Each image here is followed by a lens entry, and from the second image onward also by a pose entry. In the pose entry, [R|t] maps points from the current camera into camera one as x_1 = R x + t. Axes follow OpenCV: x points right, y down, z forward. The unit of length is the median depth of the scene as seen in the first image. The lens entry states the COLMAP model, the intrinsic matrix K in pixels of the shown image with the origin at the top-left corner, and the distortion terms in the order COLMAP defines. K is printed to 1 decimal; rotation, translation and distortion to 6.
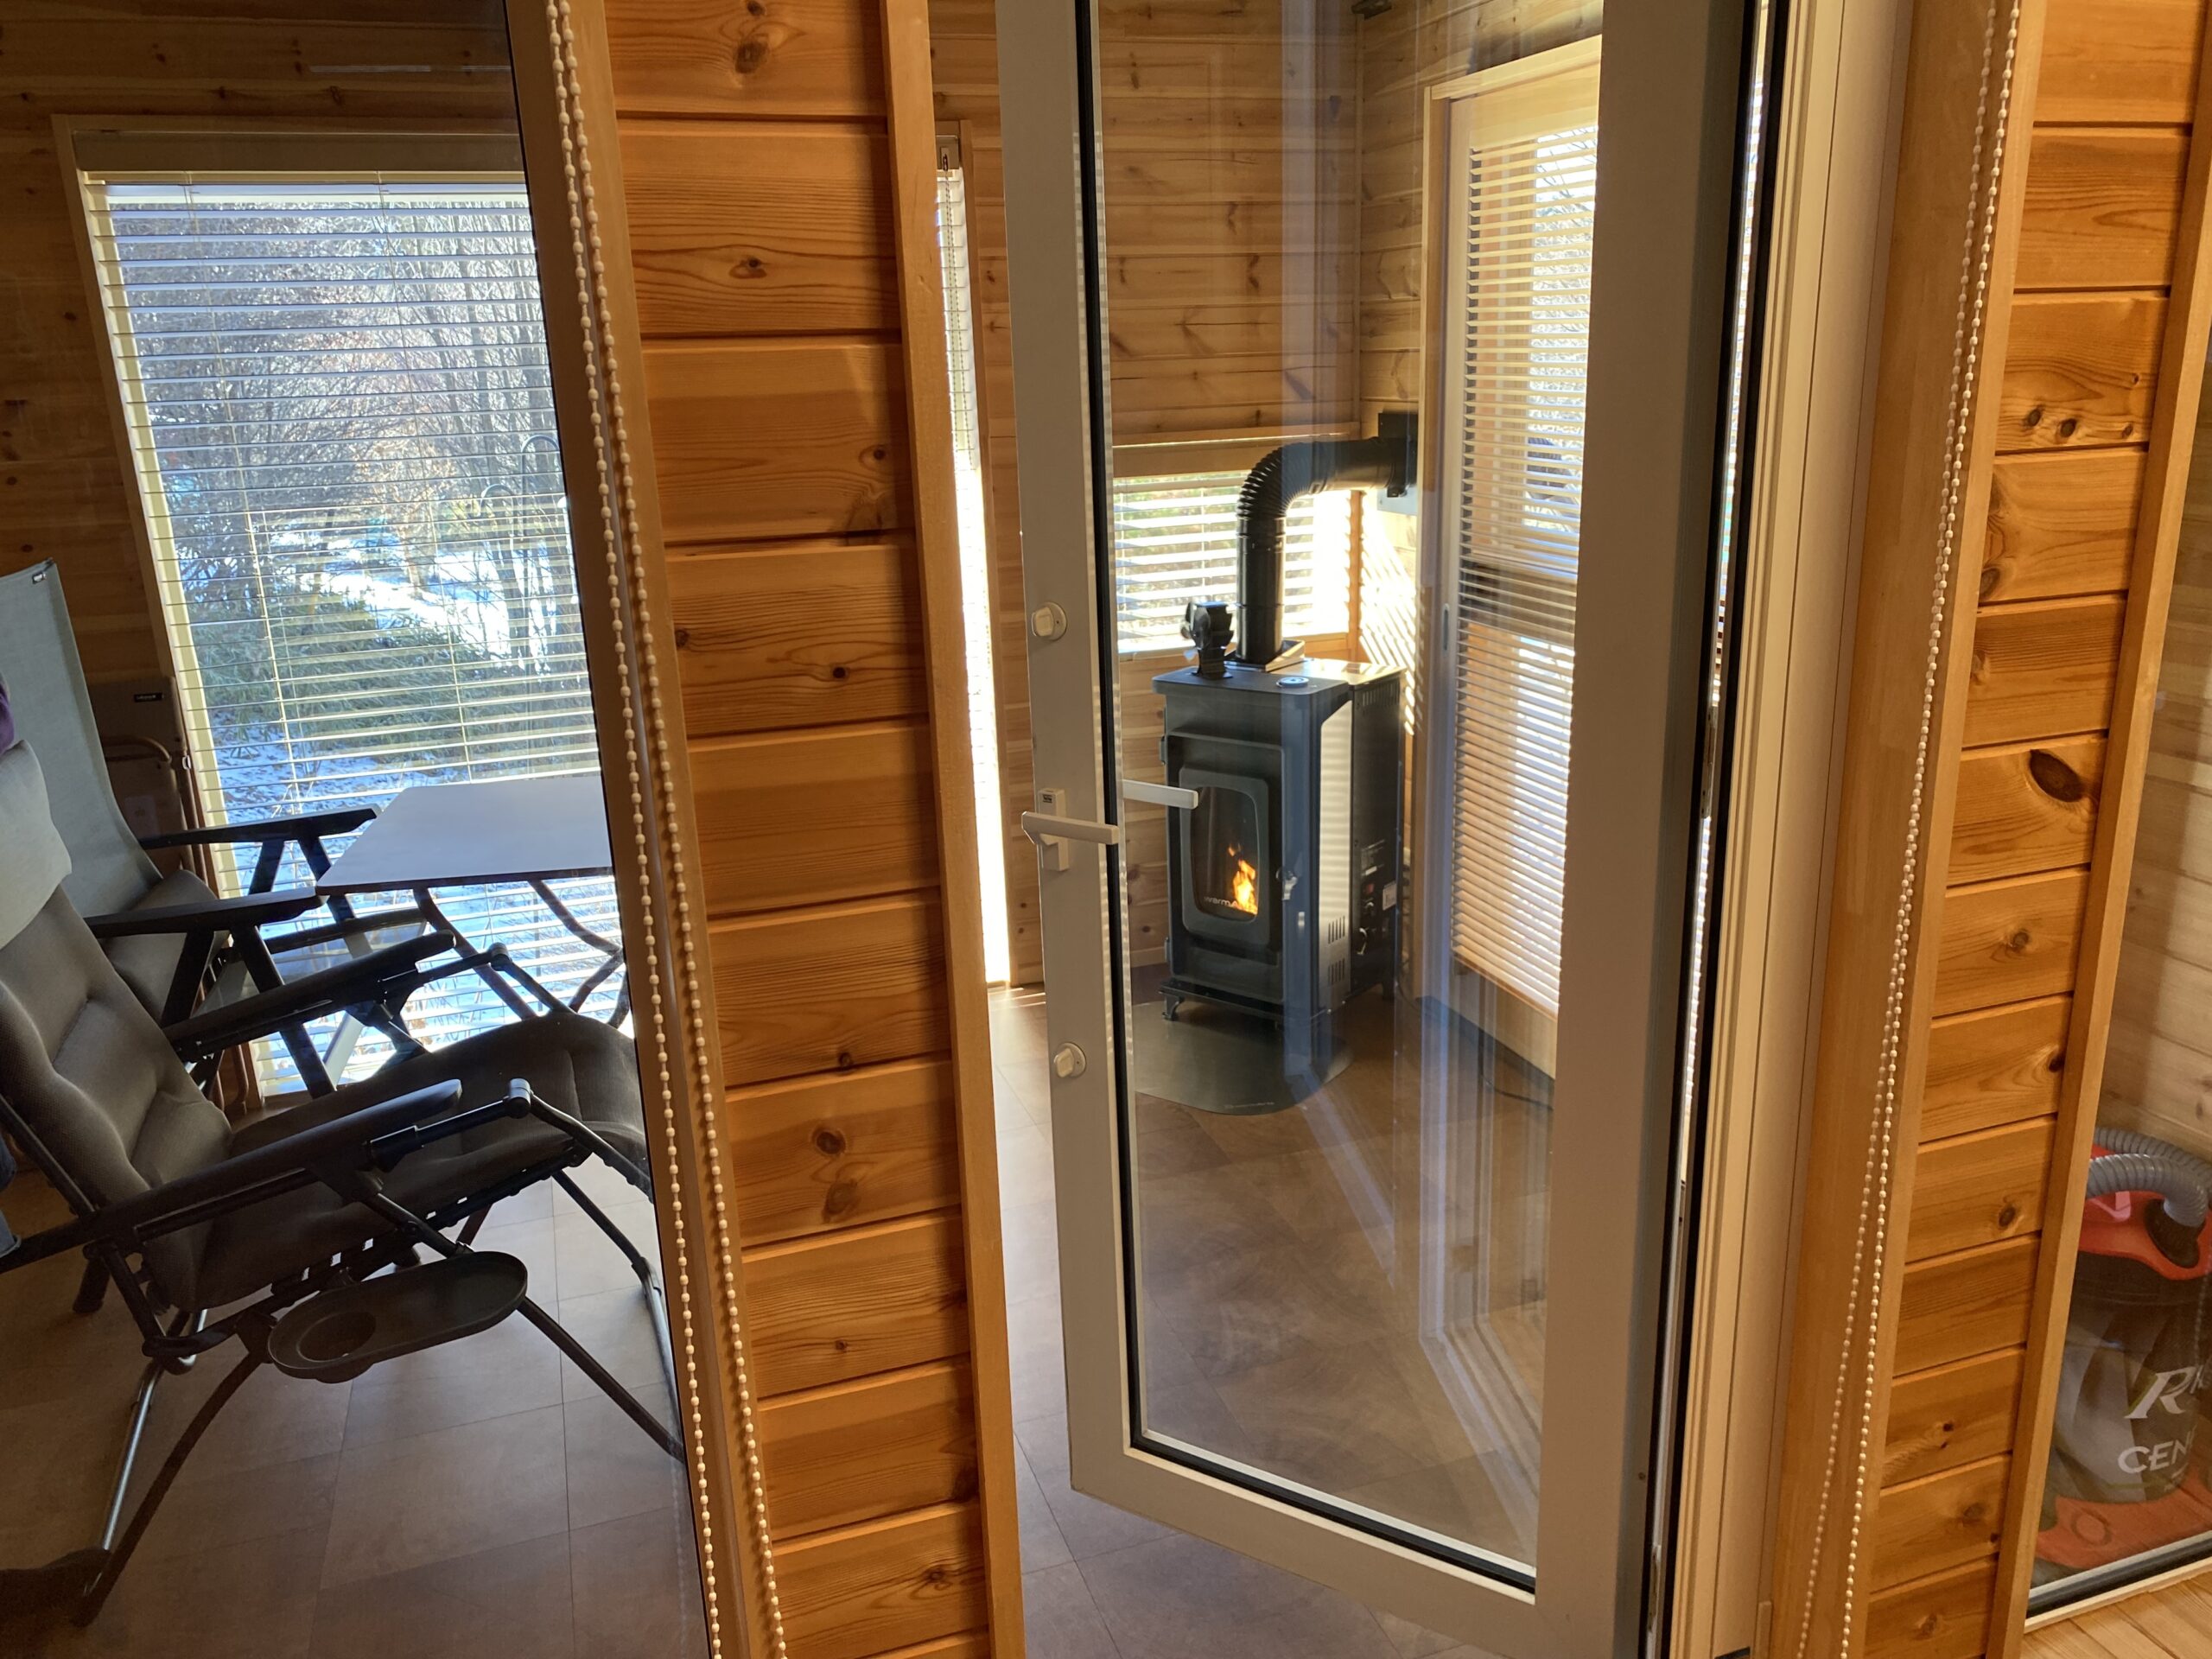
lens RADIAL K [[1671.6, 0, 1106.0], [0, 1671.6, 829.5], [0, 0, 1]] dist [0.032140, -0.053357]
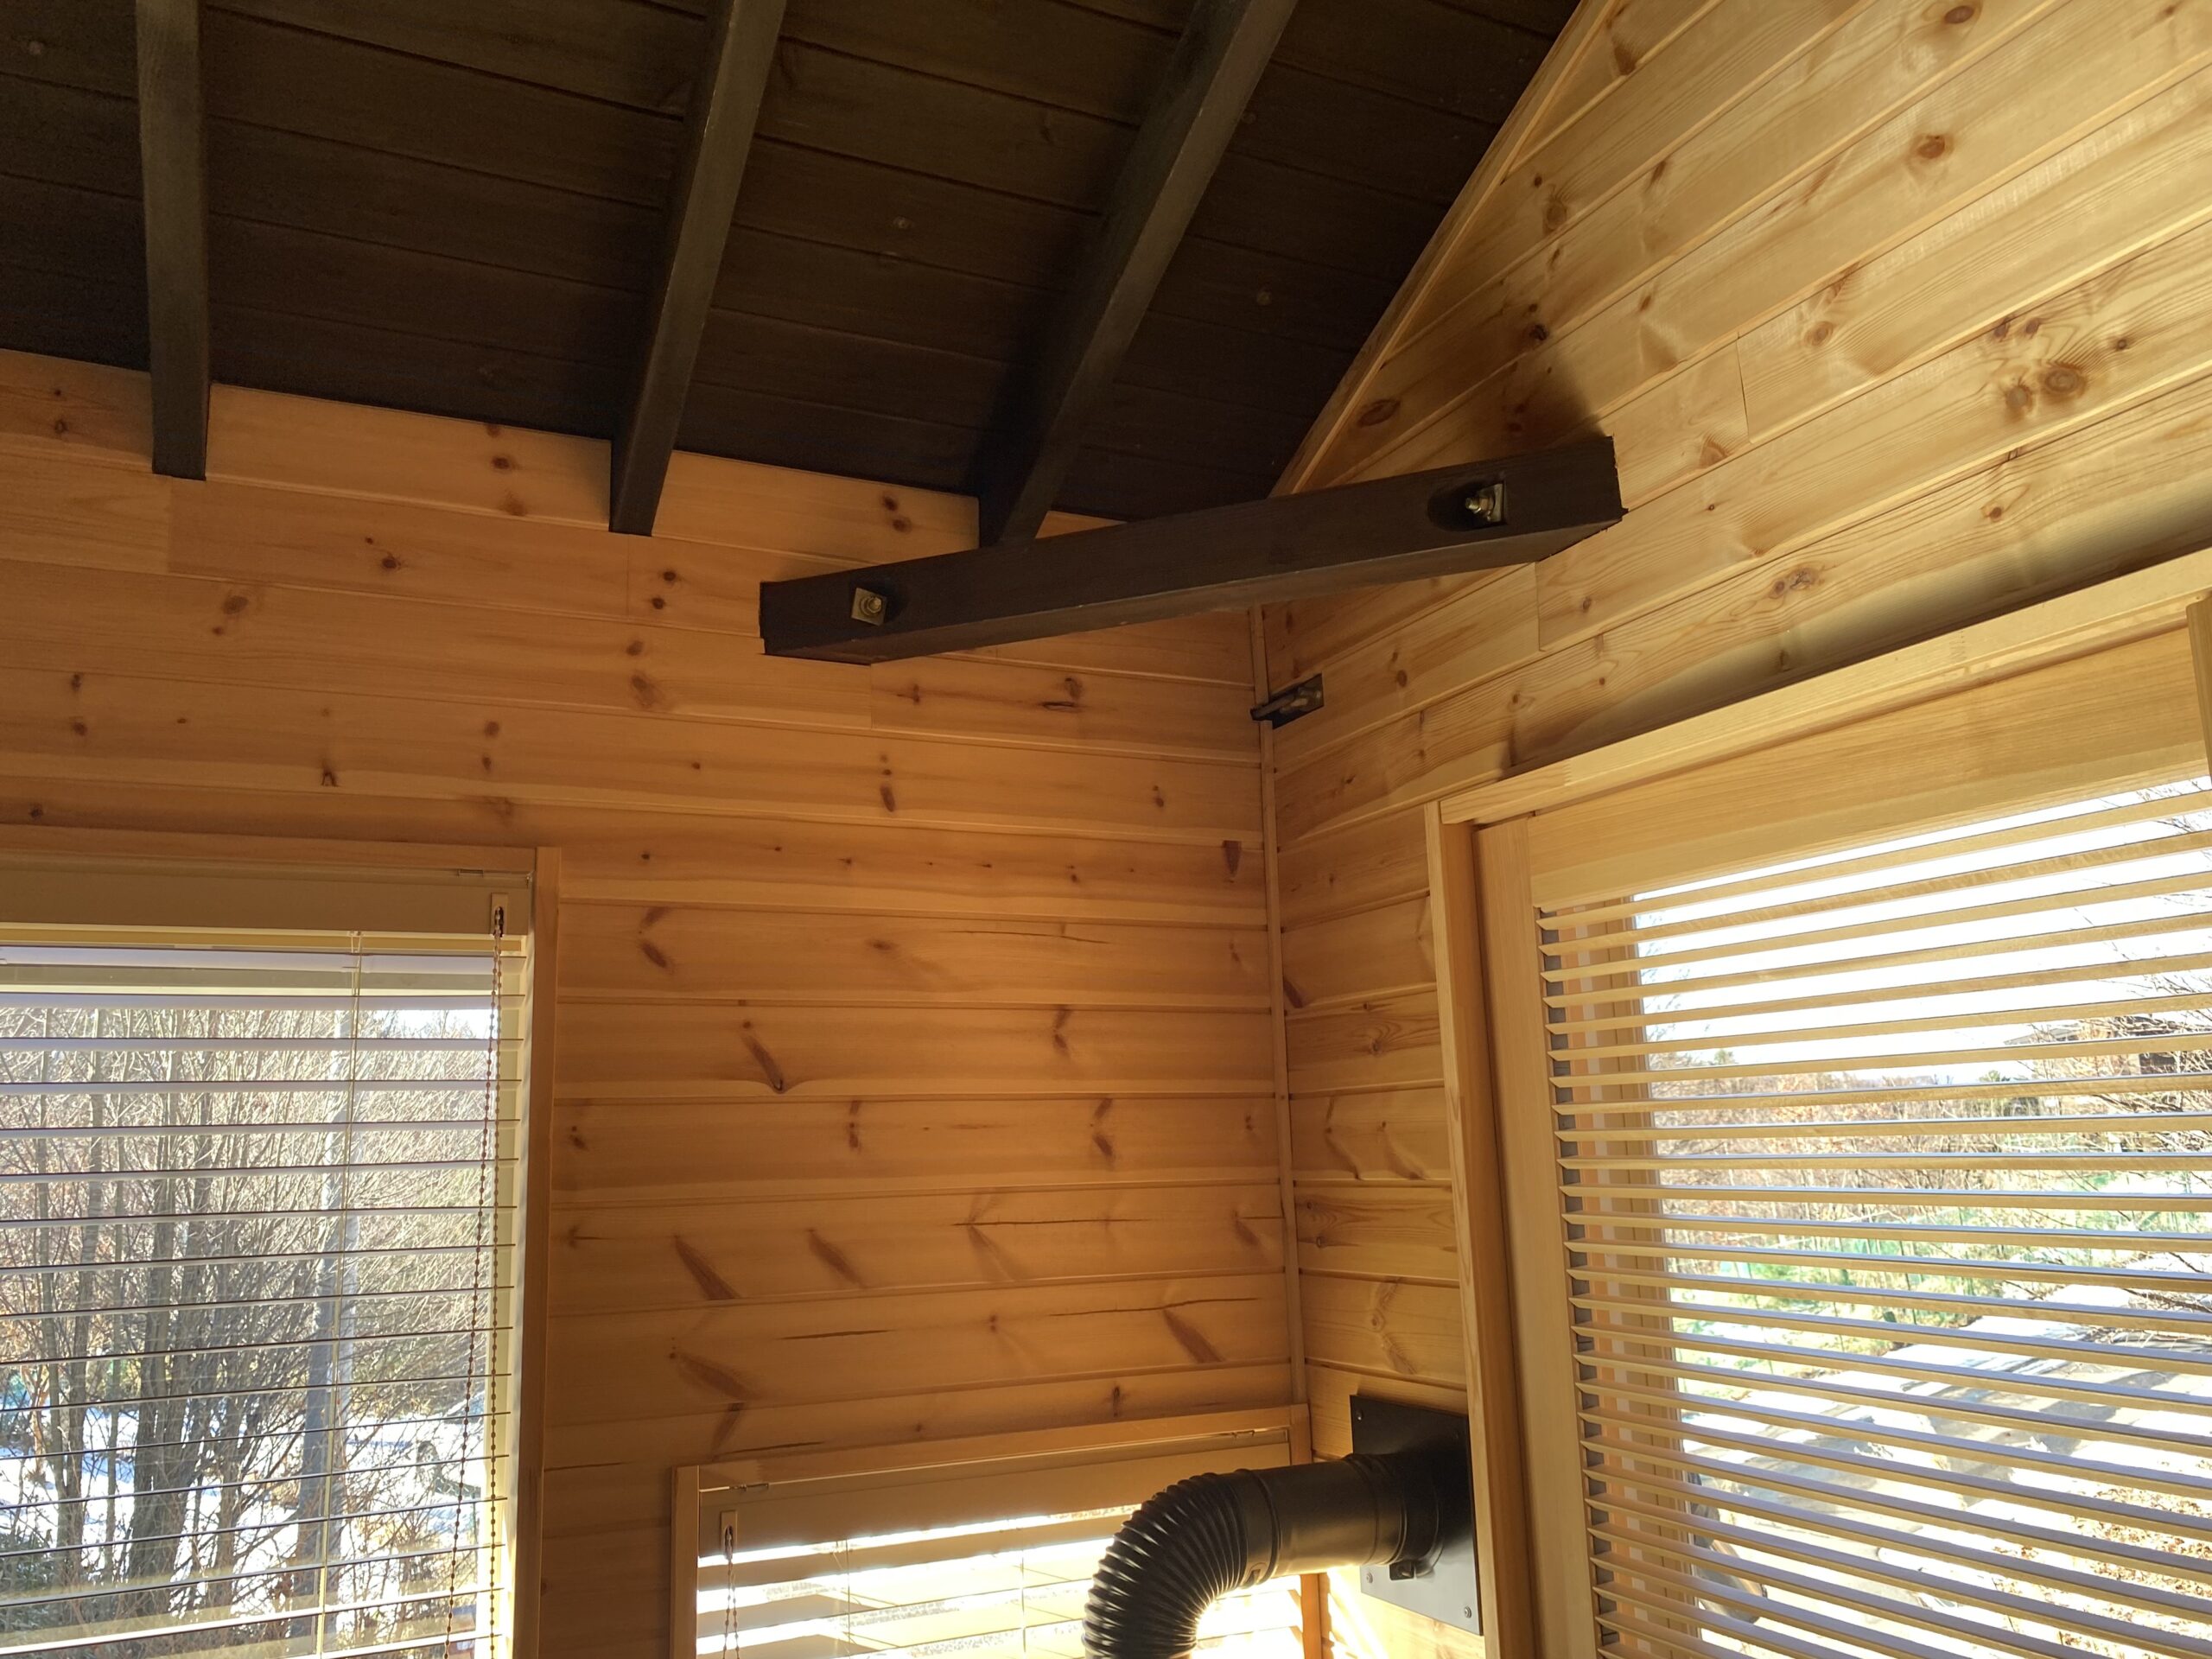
lens RADIAL K [[1671.6, 0, 1106.0], [0, 1671.6, 829.5], [0, 0, 1]] dist [0.032140, -0.053357]
pose [[0.992842, 0.027351, 0.116264, 0.024677], [0.029544, 0.886936, -0.460947, -0.173244], [-0.115726, 0.461082, 0.879779, 0.492418]]
